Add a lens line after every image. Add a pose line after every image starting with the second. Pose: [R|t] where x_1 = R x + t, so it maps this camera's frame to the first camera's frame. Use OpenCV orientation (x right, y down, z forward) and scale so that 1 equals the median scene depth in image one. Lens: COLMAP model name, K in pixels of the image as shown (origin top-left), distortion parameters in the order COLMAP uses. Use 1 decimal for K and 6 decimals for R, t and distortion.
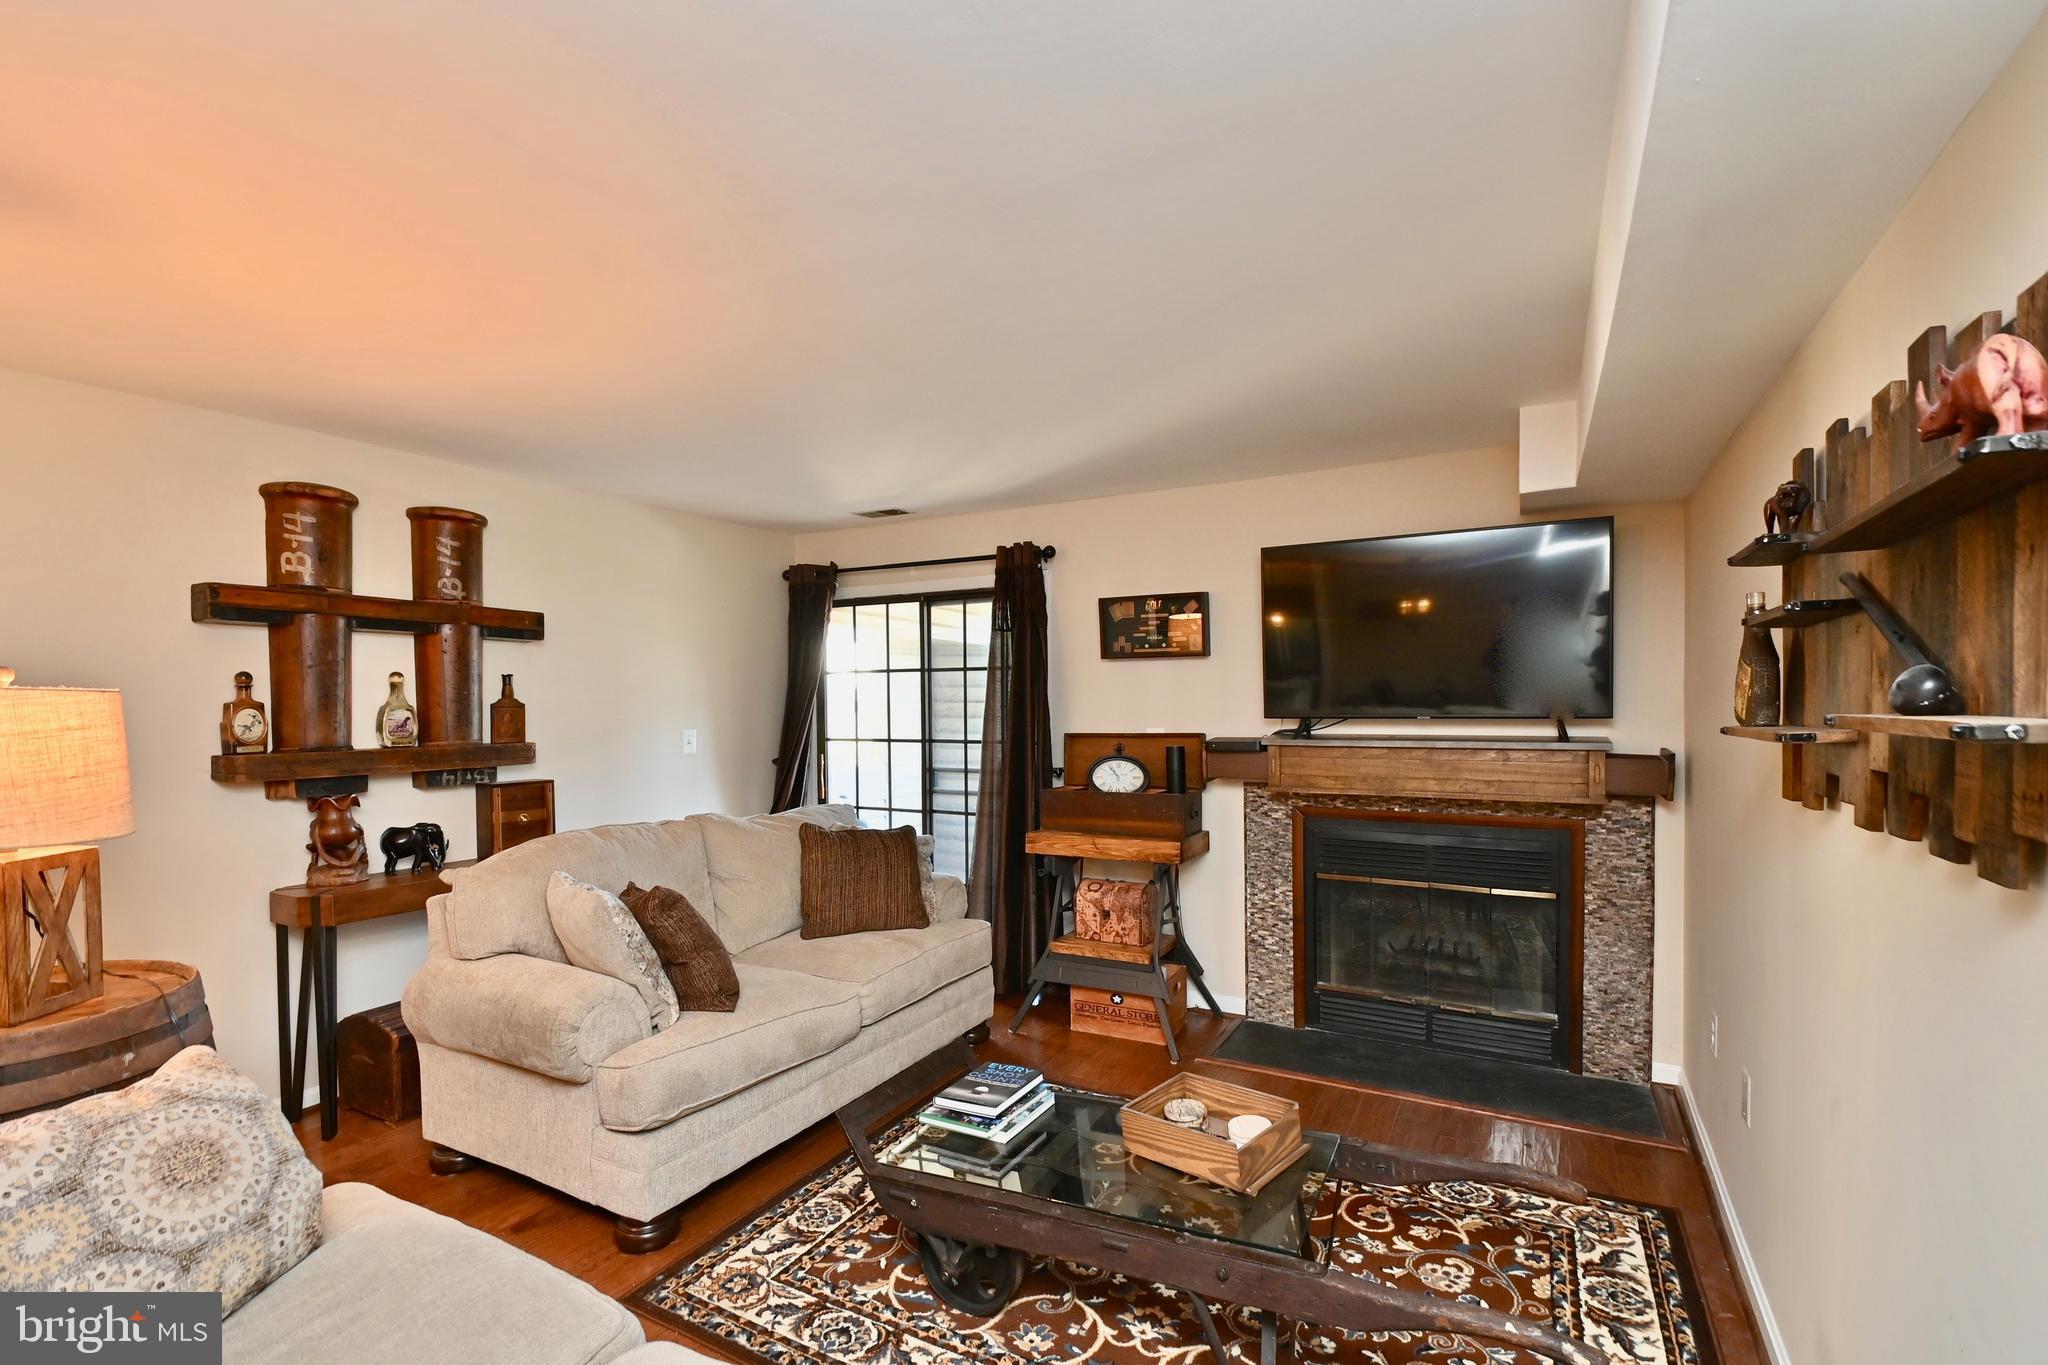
lens RADIAL K [[899.4, 0, 1041.5], [0, 899.4, 714.4], [0, 0, 1]] dist [0.021766, -0.027128]
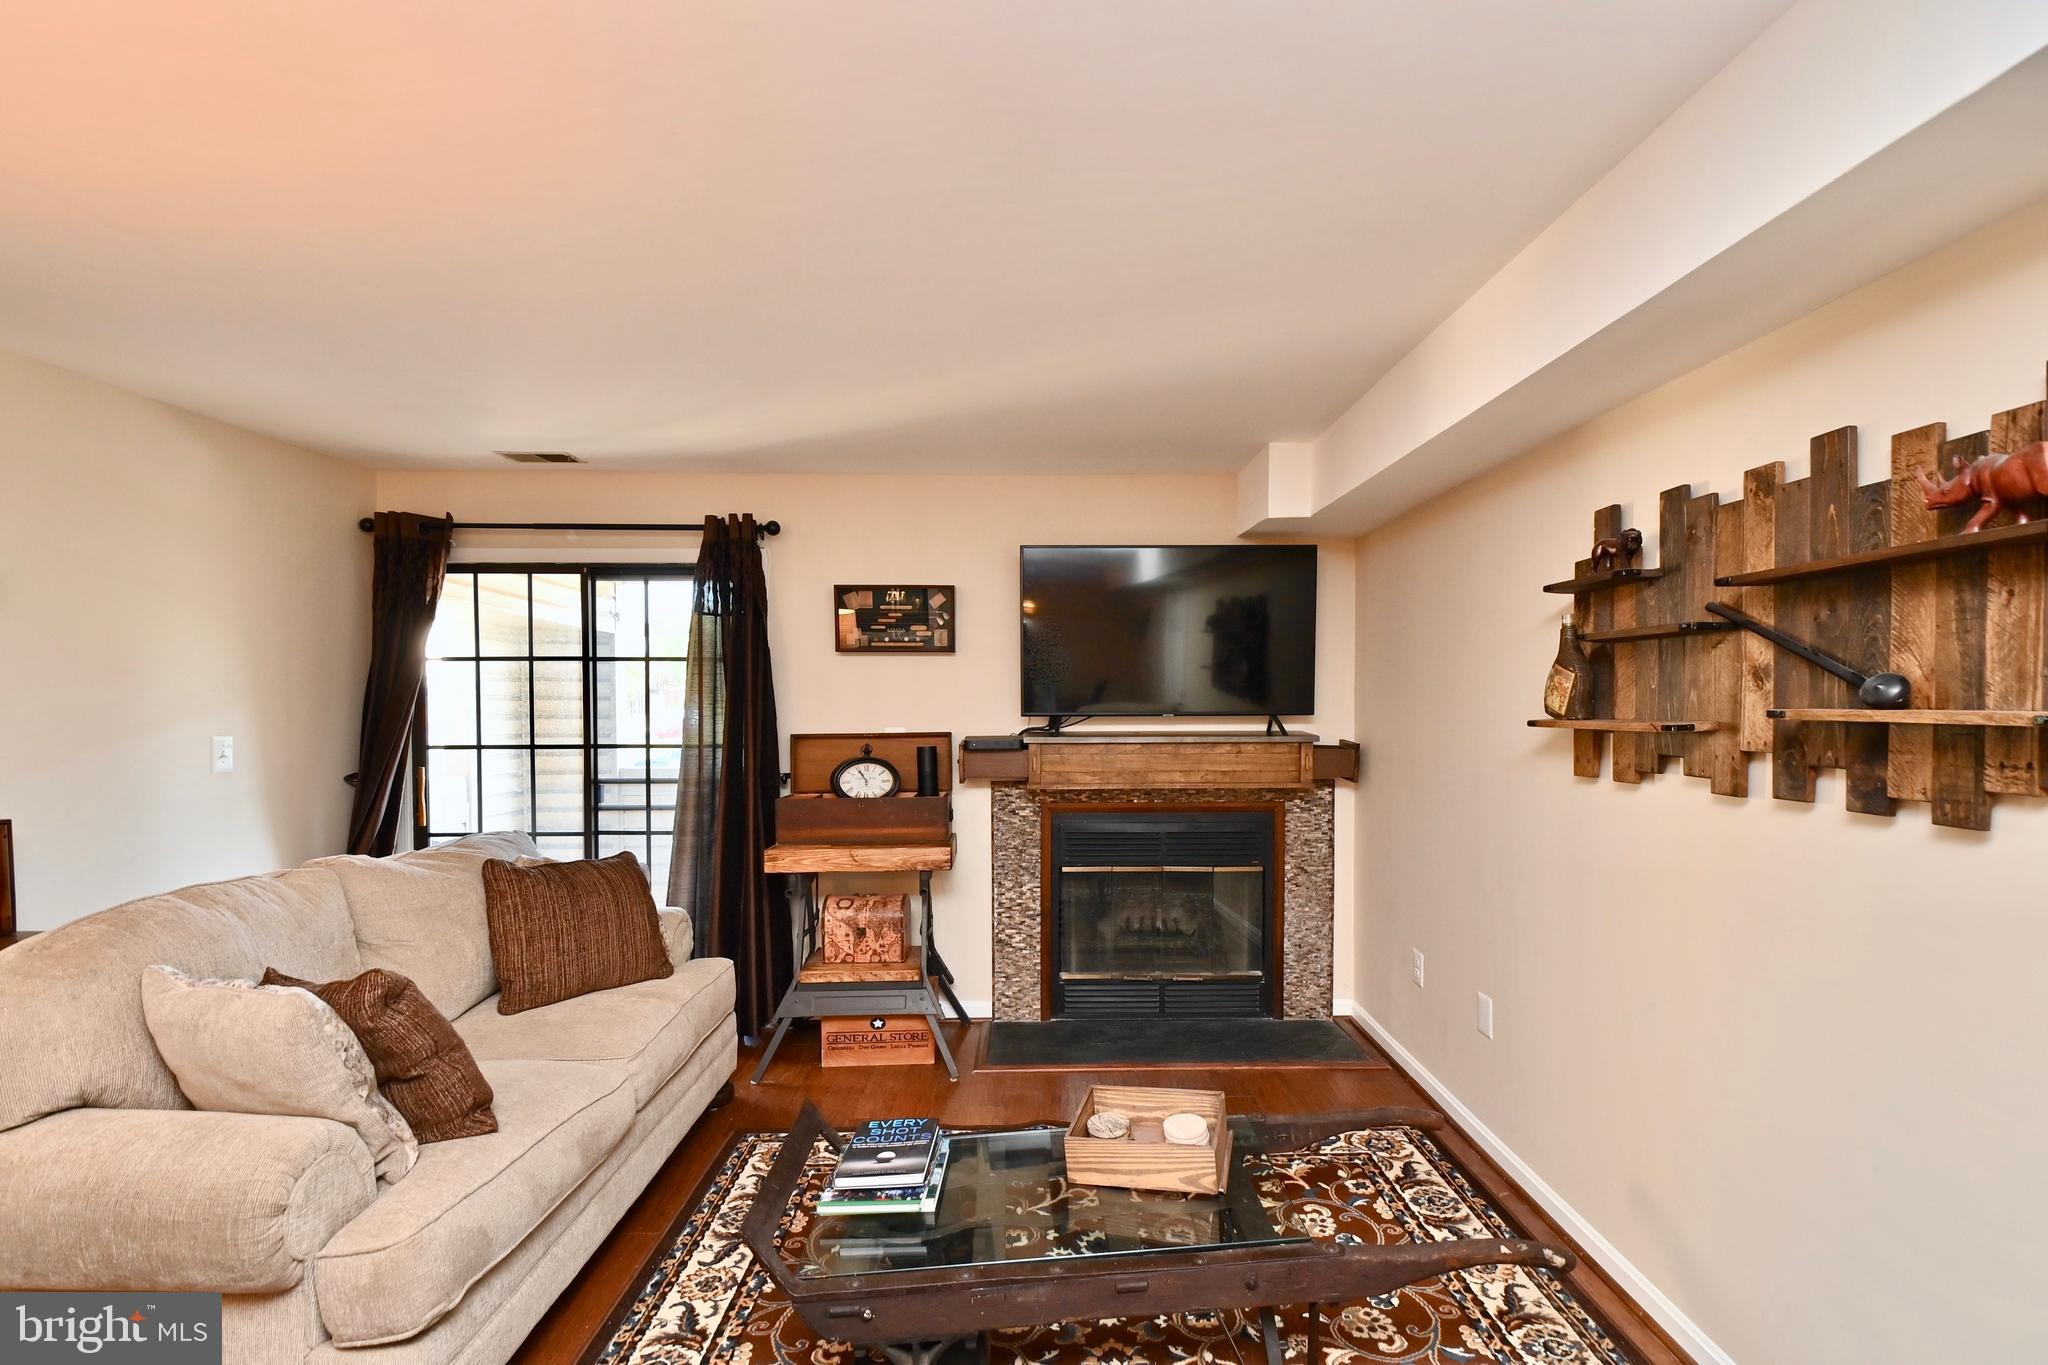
lens RADIAL K [[899.4, 0, 1041.5], [0, 899.4, 714.4], [0, 0, 1]] dist [0.021766, -0.027128]
pose [[0.871493, -0.002581, 0.490401, -0.222069], [0.002307, 0.999997, 0.001162, 0.000977], [-0.490403, 0.000118, 0.871496, 0.119853]]
